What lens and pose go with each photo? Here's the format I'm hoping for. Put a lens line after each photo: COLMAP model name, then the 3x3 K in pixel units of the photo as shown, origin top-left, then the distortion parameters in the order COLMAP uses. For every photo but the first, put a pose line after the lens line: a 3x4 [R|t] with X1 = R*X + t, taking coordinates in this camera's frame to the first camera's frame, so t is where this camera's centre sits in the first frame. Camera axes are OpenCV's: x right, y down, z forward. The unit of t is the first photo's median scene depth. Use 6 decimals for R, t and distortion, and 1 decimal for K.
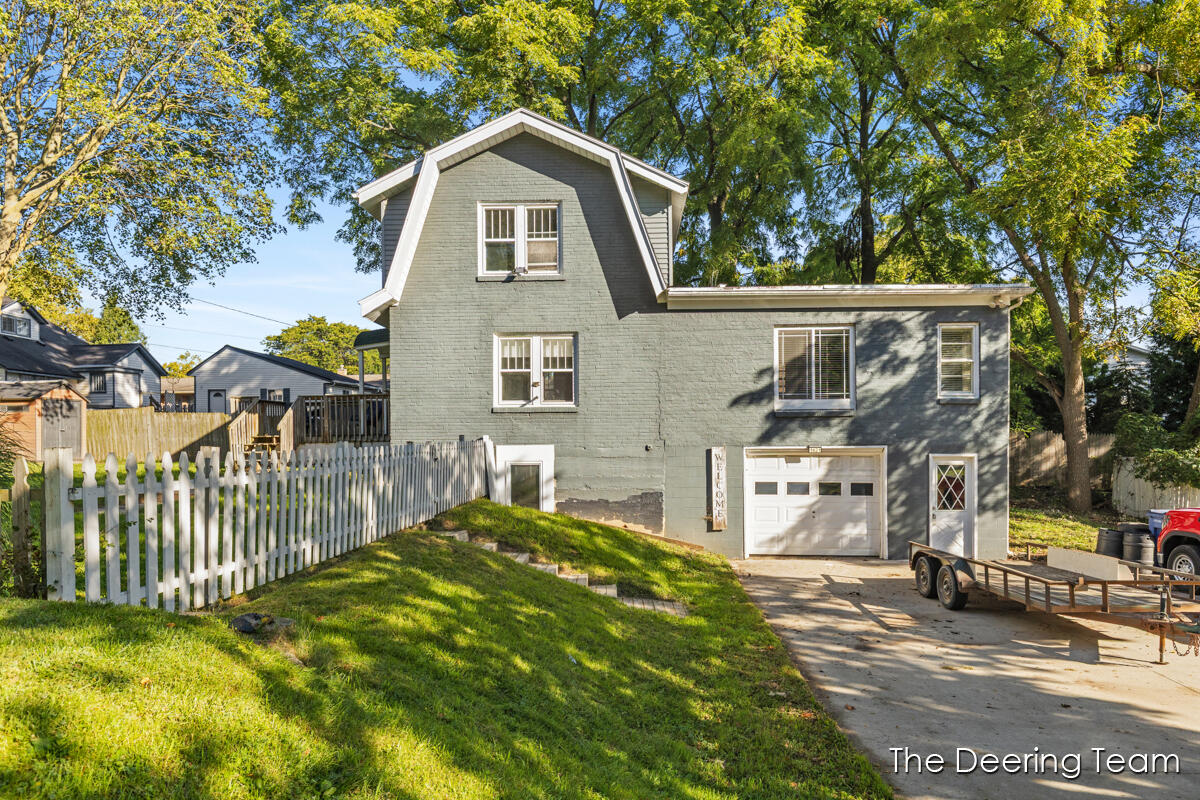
lens RADIAL K [[795.4, 0, 608.6], [0, 795.4, 439.0], [0, 0, 1]] dist [0.006395, -0.006496]
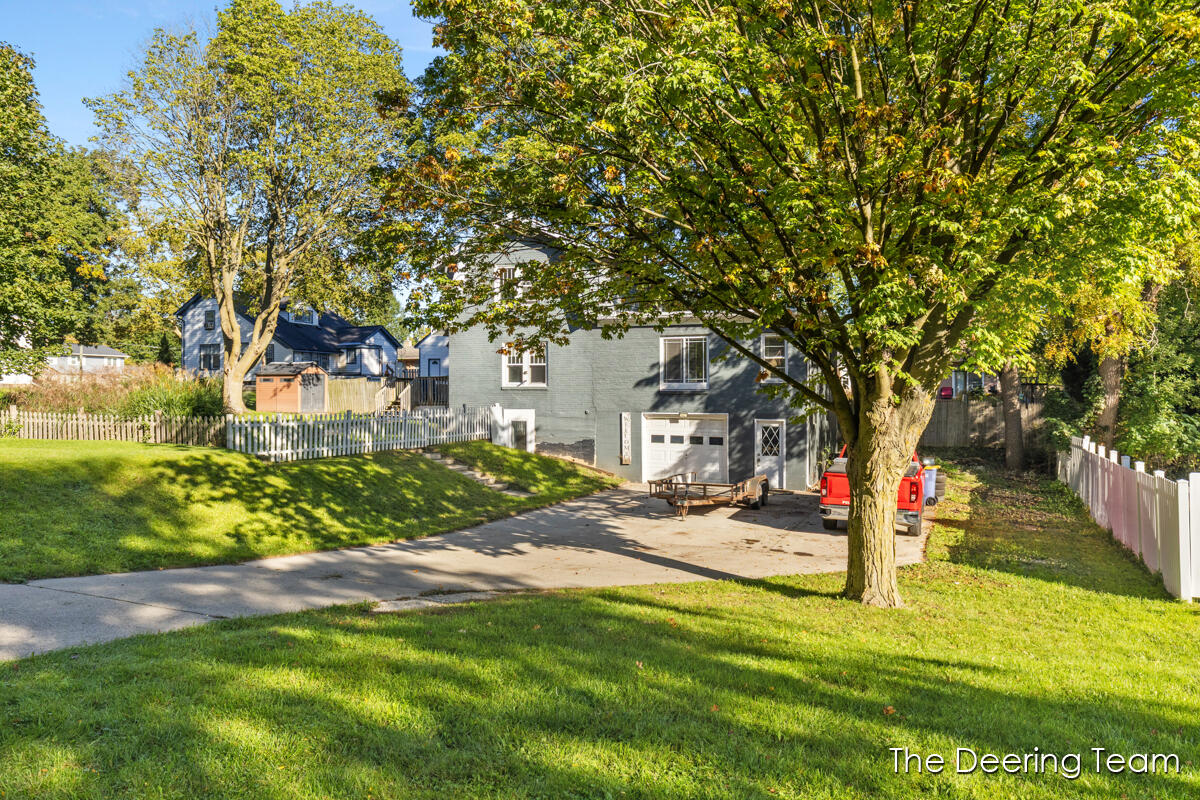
lens RADIAL K [[858.8, 0, 599.0], [0, 858.8, 400.7], [0, 0, 1]] dist [-0.004733, -0.000955]
pose [[0.940303, 0.011581, -0.340142, 0.673265], [-0.008185, 0.999901, 0.011420, -0.032862], [0.340241, -0.007954, 0.940305, -0.645376]]
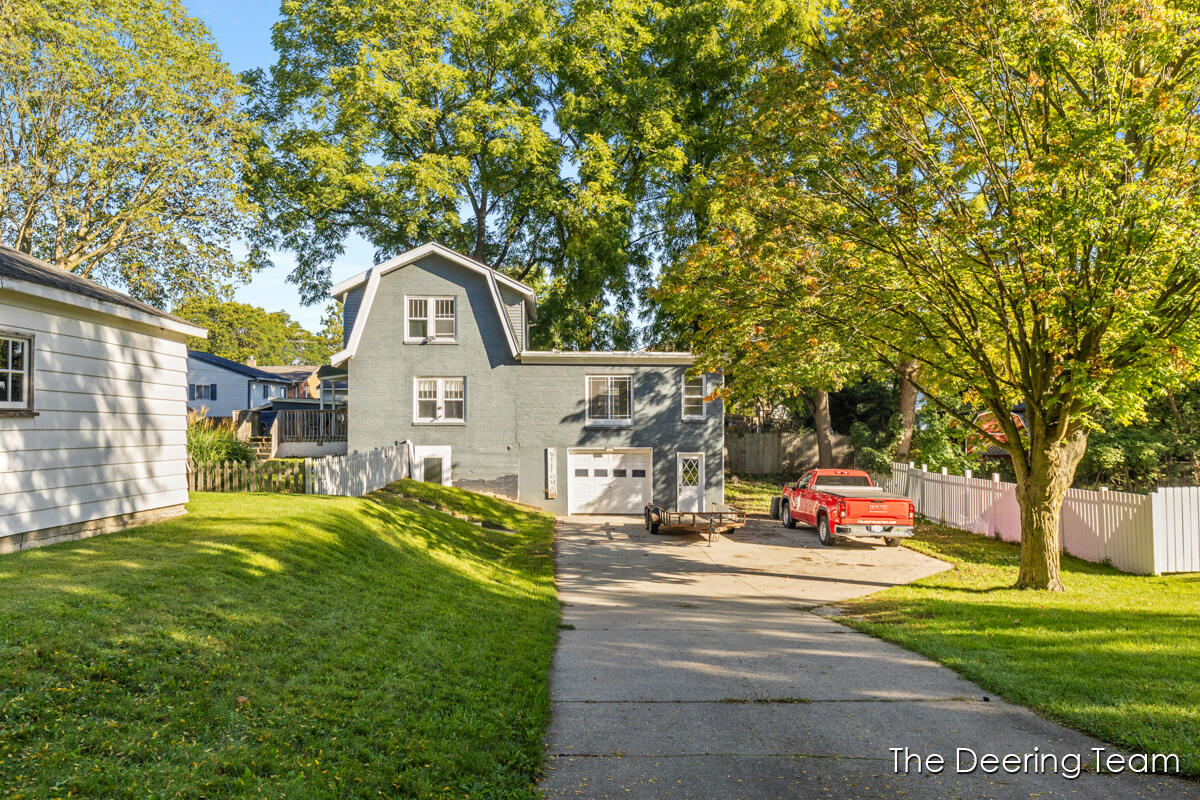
lens RADIAL K [[898.4, 0, 595.5], [0, 898.4, 436.4], [0, 0, 1]] dist [-0.027657, 0.002581]
pose [[0.996571, 0.006866, 0.082453, 0.074006], [-0.008281, 0.999824, 0.016834, -0.045088], [-0.082323, -0.017459, 0.996453, -0.852718]]
